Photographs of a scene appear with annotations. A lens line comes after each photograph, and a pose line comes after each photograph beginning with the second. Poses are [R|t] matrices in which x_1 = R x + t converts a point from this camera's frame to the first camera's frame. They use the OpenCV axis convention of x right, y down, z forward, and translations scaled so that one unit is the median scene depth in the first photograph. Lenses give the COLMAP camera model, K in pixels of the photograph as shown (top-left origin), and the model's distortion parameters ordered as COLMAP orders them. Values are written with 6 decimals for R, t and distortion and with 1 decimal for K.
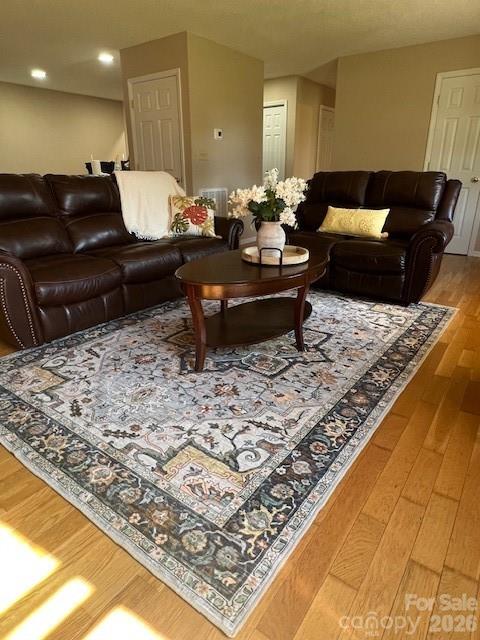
lens RADIAL K [[395.9, 0, 240.0], [0, 395.9, 320.0], [0, 0, 1]] dist [0.002944, -0.000679]
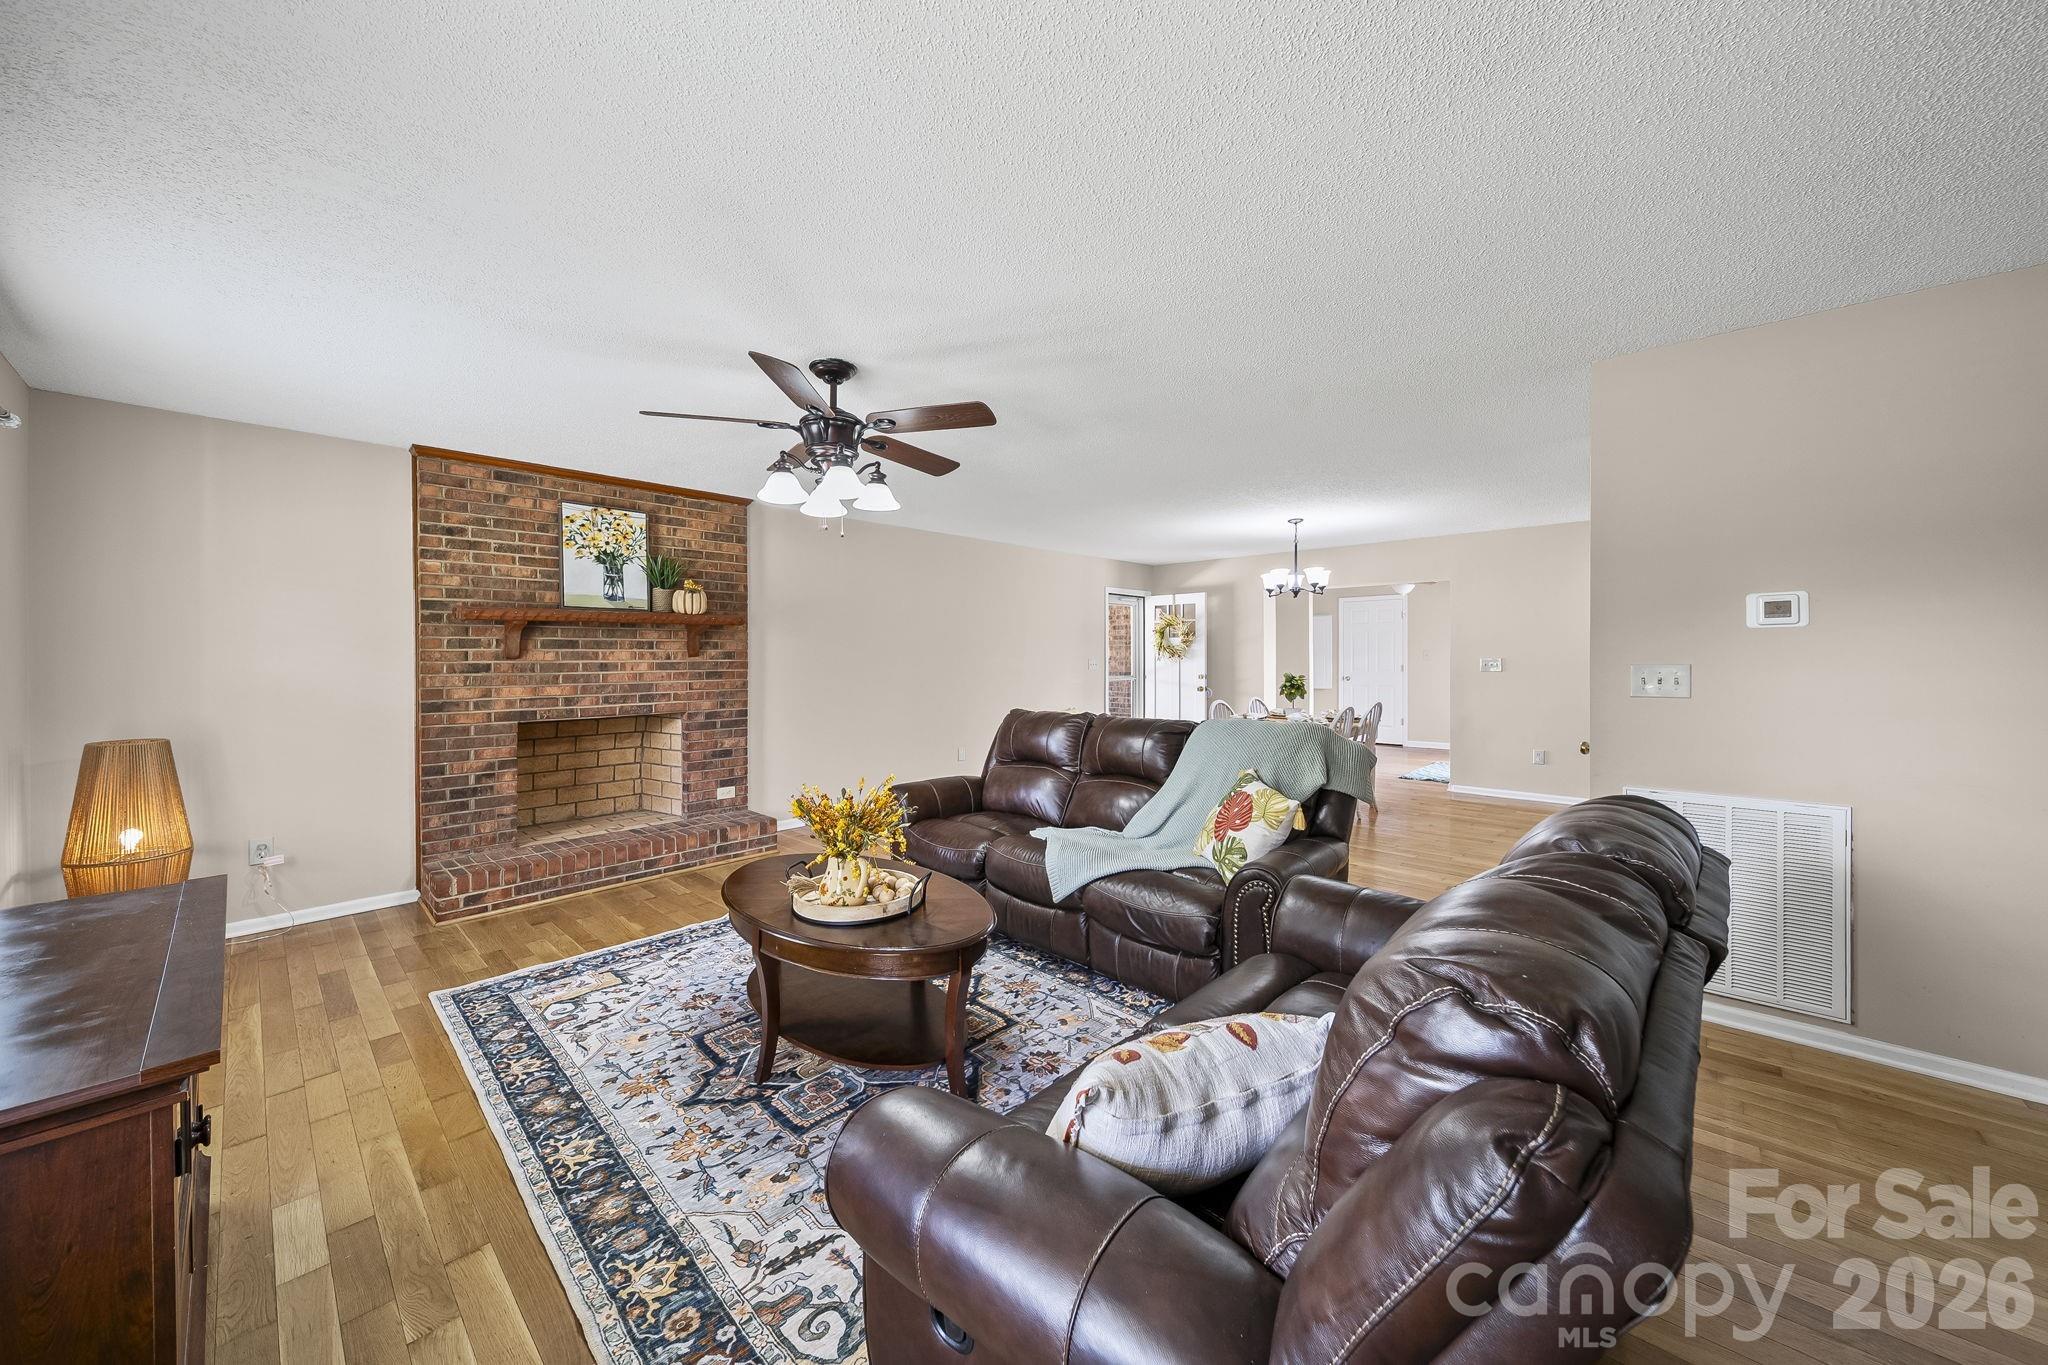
lens RADIAL K [[728.9, 0, 1027.3], [0, 728.9, 651.6], [0, 0, 1]] dist [0.000148, -0.000052]
pose [[-0.129356, -0.002903, -0.991594, 1.199067], [-0.343197, 0.938323, 0.042023, -0.688322], [0.930313, 0.345748, -0.122374, 1.425264]]
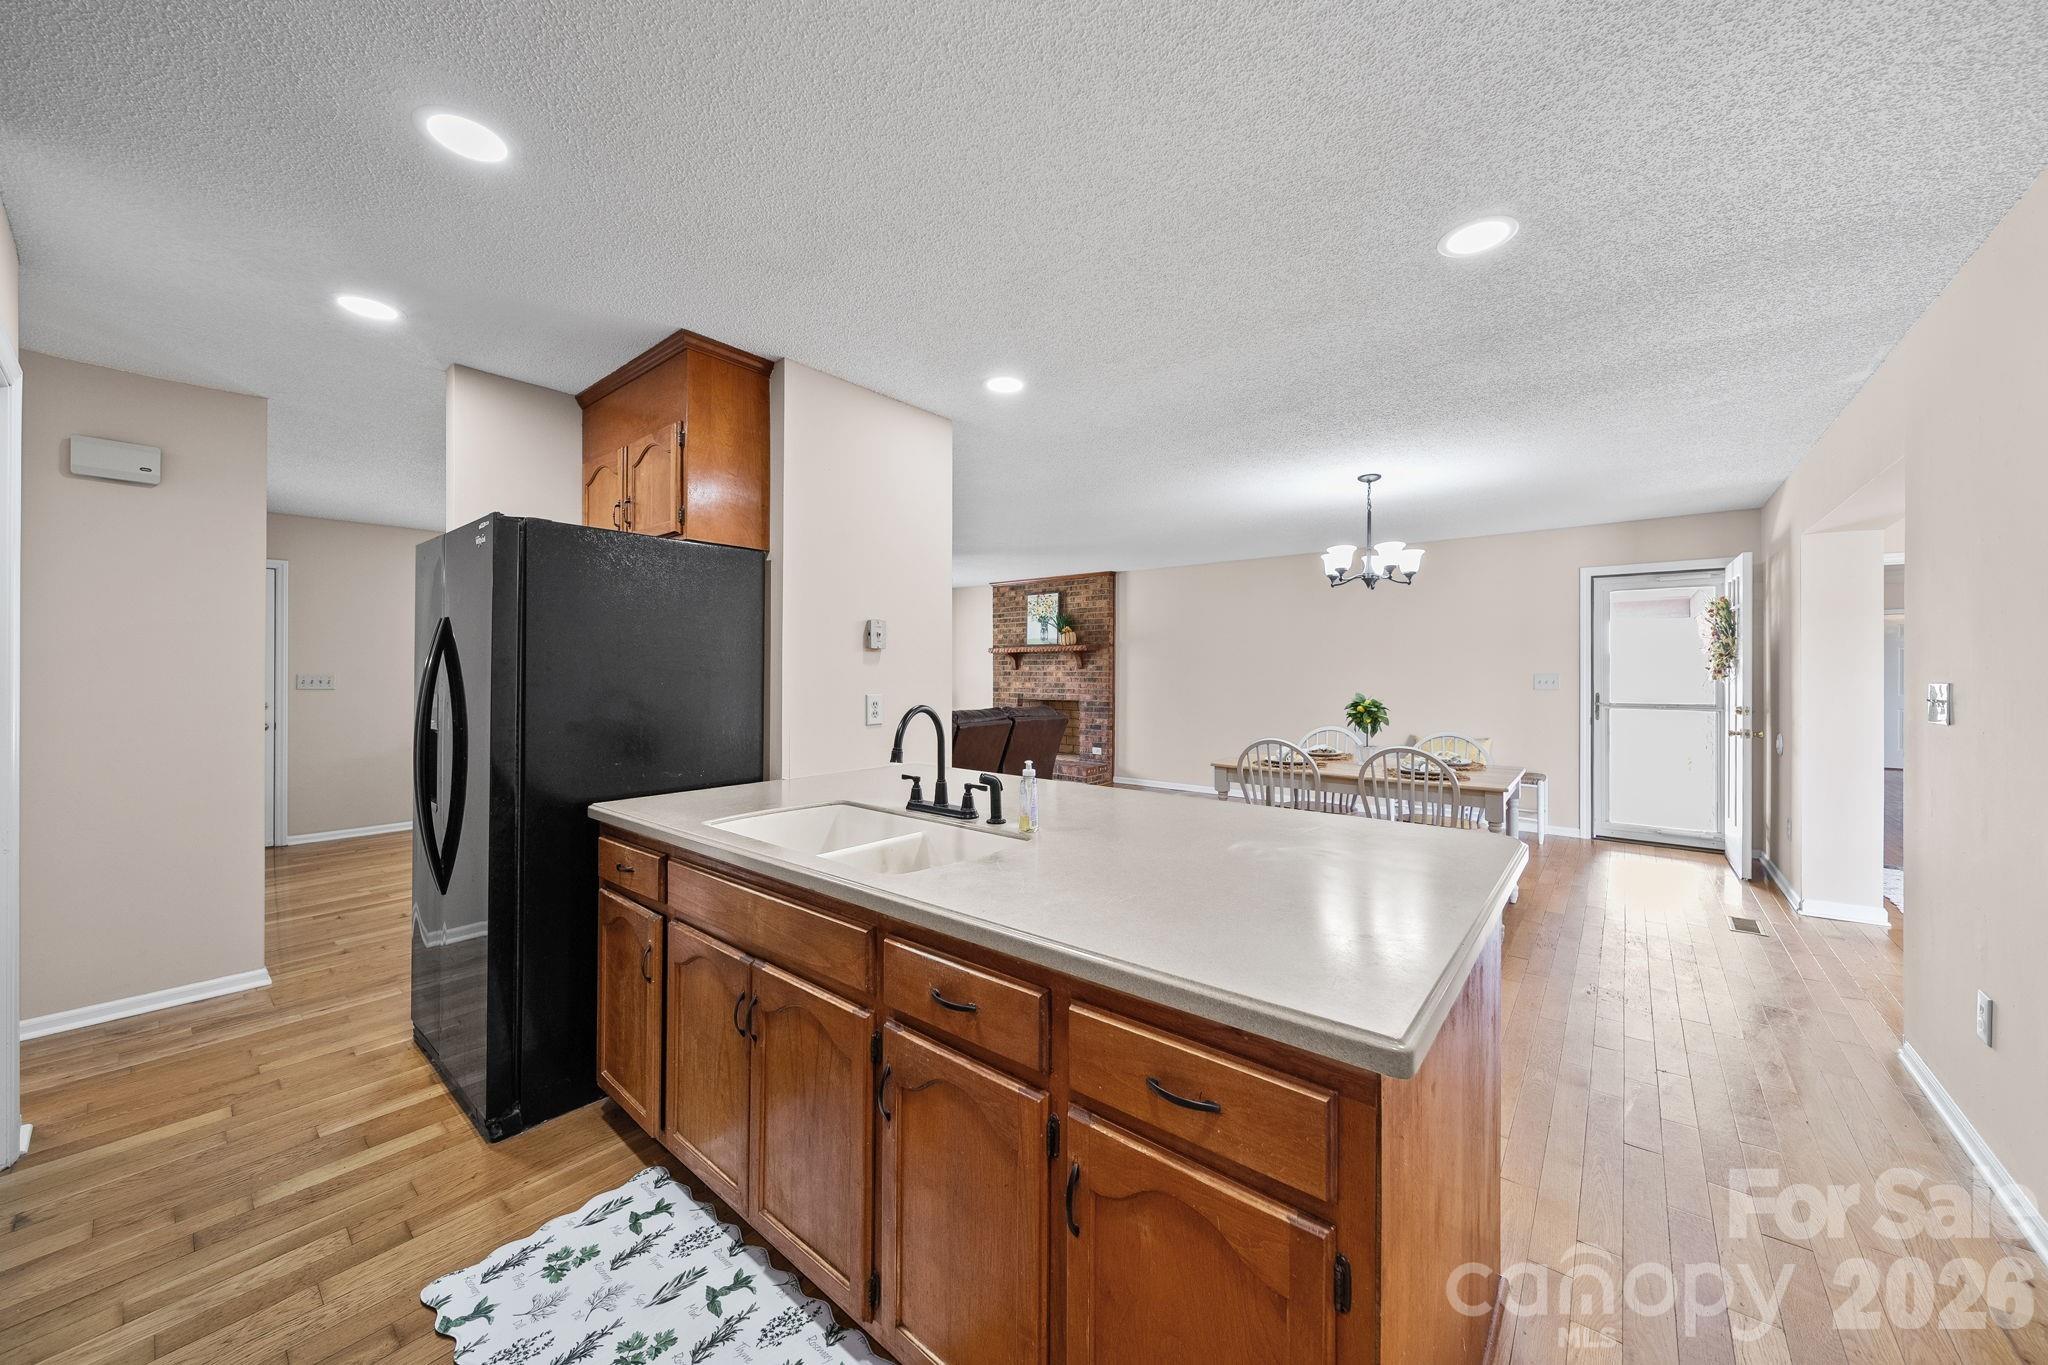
lens RADIAL K [[728.9, 0, 1027.3], [0, 728.9, 651.6], [0, 0, 1]] dist [0.000148, -0.000052]
pose [[-0.997973, 0.002116, 0.063603, -0.955045], [0.022783, 0.945084, 0.326034, -1.649073], [-0.059420, 0.326822, -0.943216, 4.015607]]
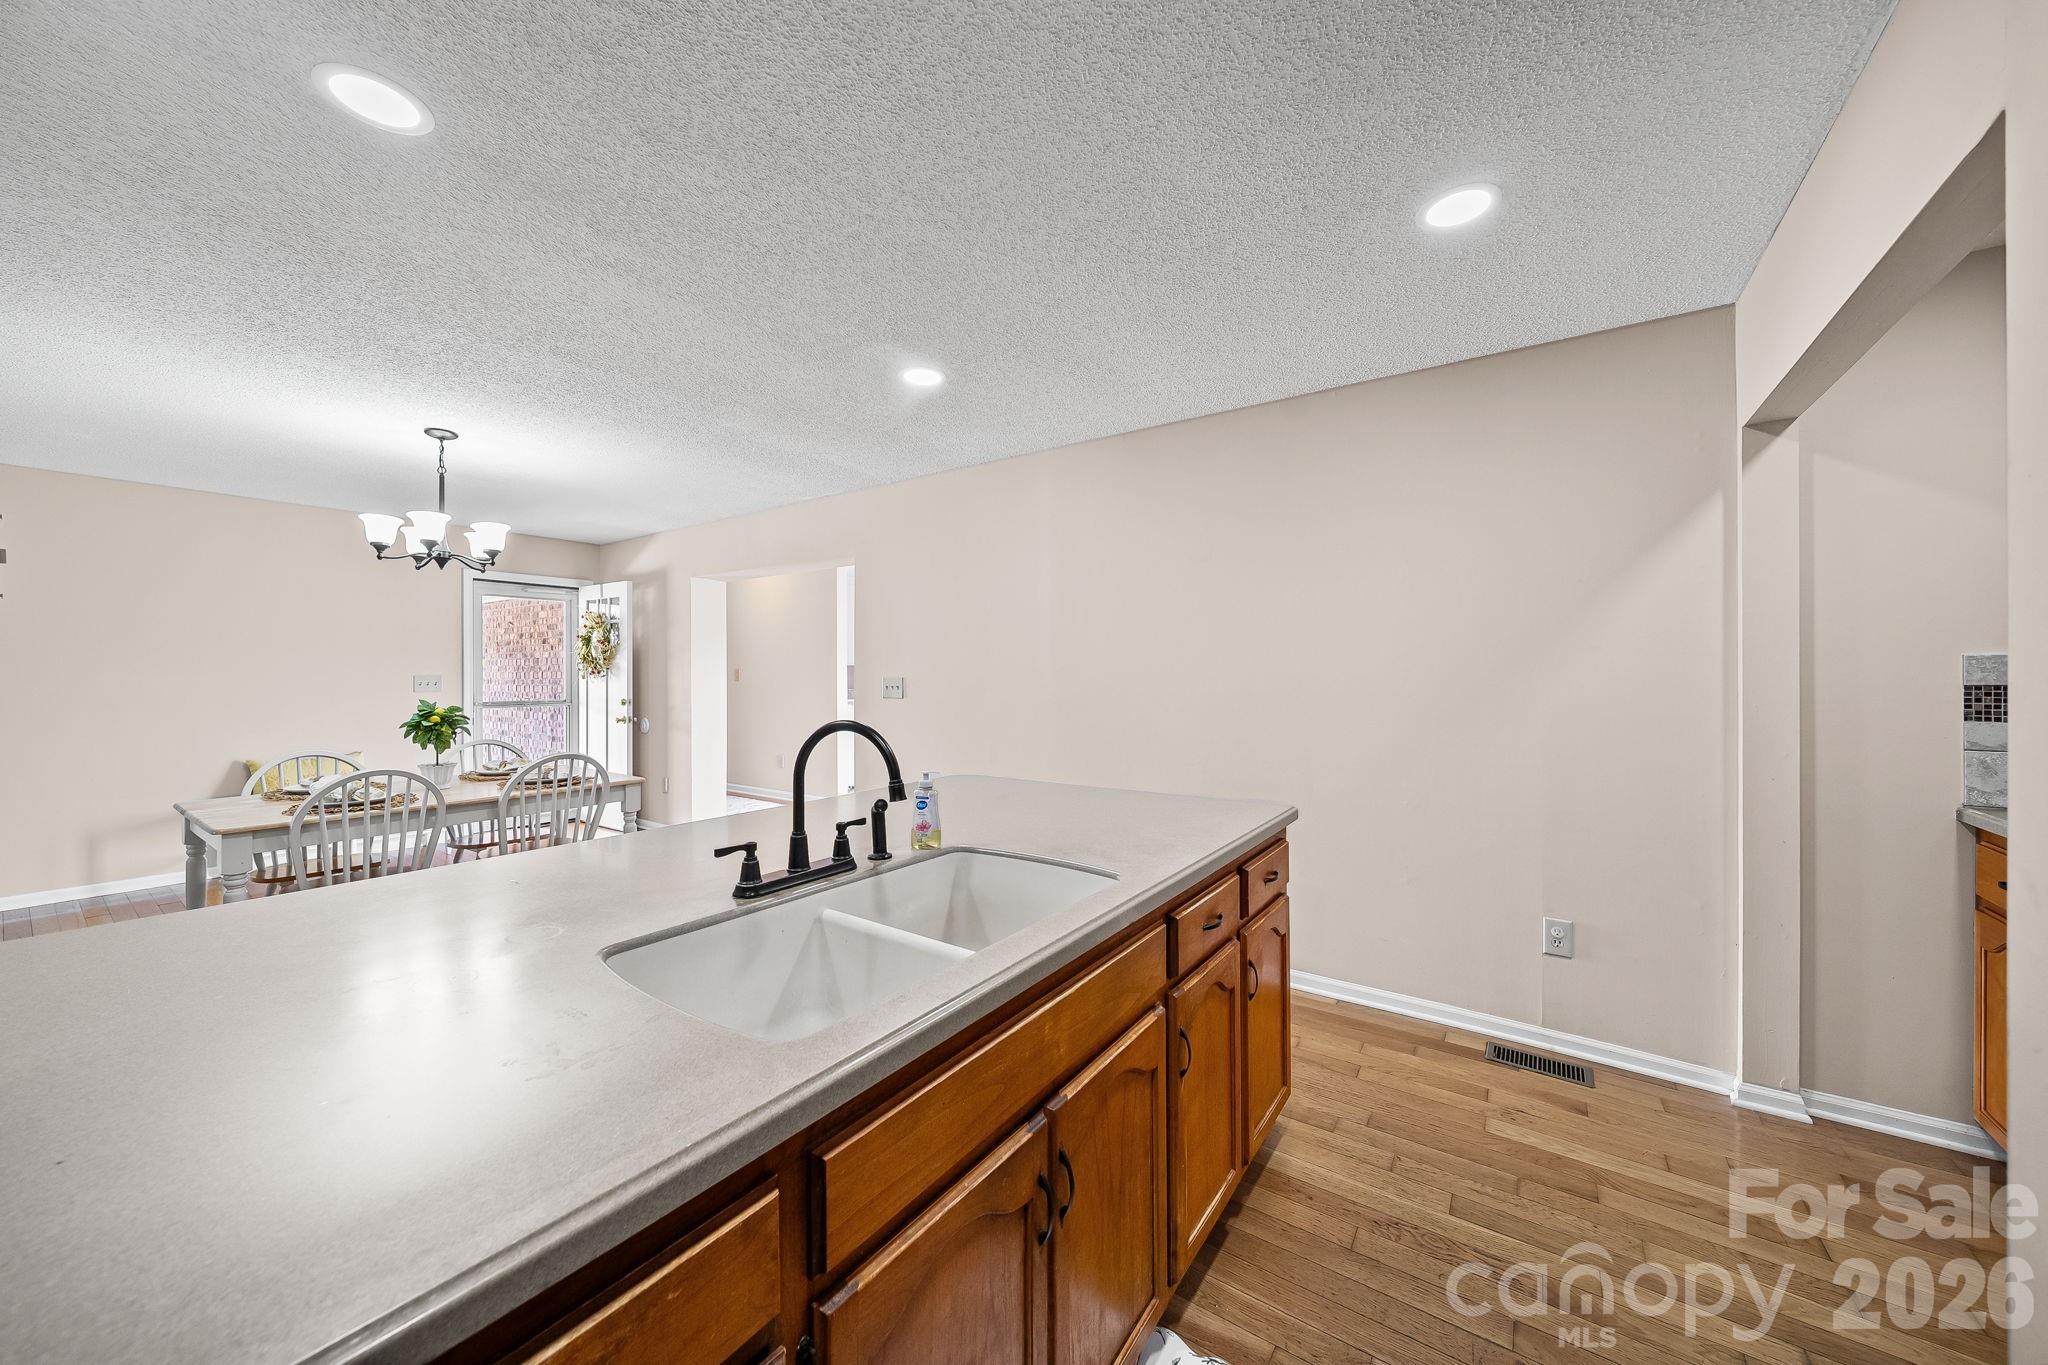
lens RADIAL K [[719.8, 0, 1040.5], [0, 719.8, 676.4], [0, 0, 1]] dist [-0.000080, 0.000044]
pose [[0.028162, 0.007044, -0.999579, -0.108465], [-0.350253, 0.936649, -0.003267, -1.371234], [0.936232, 0.350198, 0.028845, 3.279397]]
